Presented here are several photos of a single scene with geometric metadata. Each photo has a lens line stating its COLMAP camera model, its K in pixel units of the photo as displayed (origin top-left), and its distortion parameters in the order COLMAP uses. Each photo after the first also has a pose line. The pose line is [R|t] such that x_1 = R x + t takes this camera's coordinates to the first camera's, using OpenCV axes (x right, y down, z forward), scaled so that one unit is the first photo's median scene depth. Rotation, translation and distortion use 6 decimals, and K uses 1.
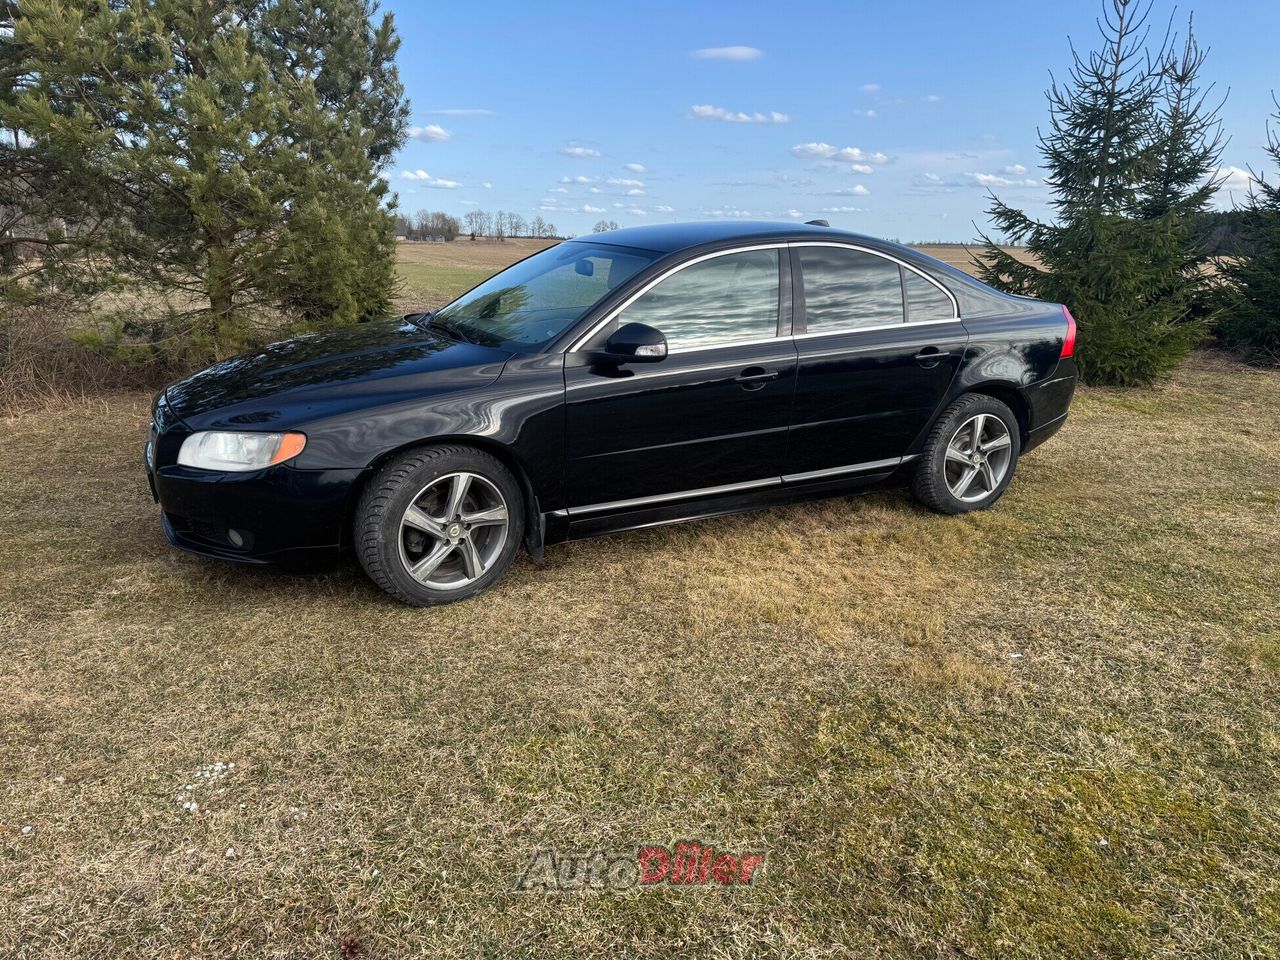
lens RADIAL K [[914.5, 0, 628.1], [0, 914.5, 471.6], [0, 0, 1]] dist [0.037674, -0.039247]
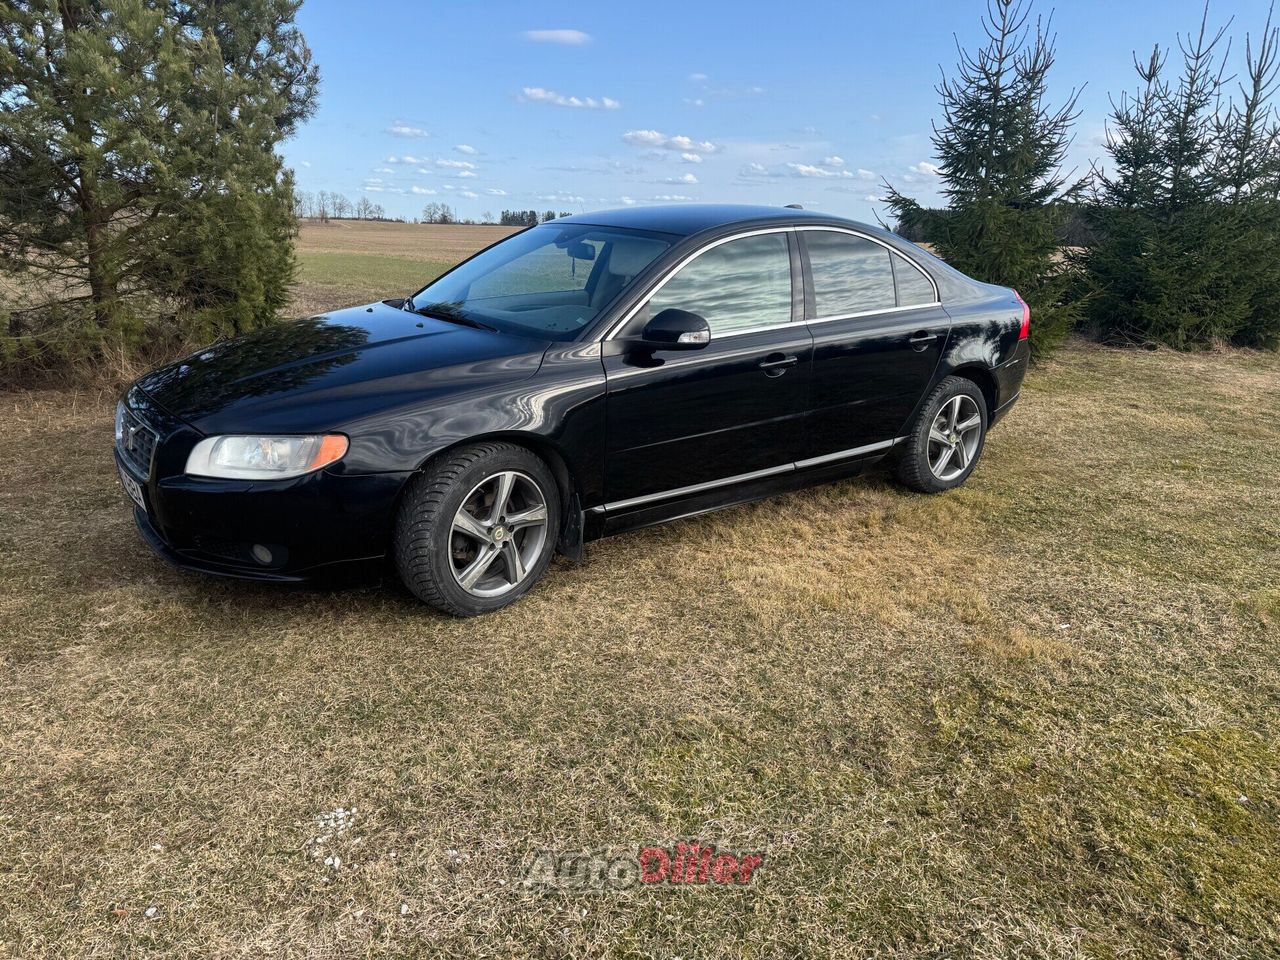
lens RADIAL K [[914.5, 0, 638.1], [0, 914.5, 482.2], [0, 0, 1]] dist [0.037674, -0.039247]
pose [[0.983159, -0.039946, 0.178331, -0.209286], [0.035398, 0.998963, 0.028618, -0.009245], [-0.179289, -0.021823, 0.983554, 0.056660]]
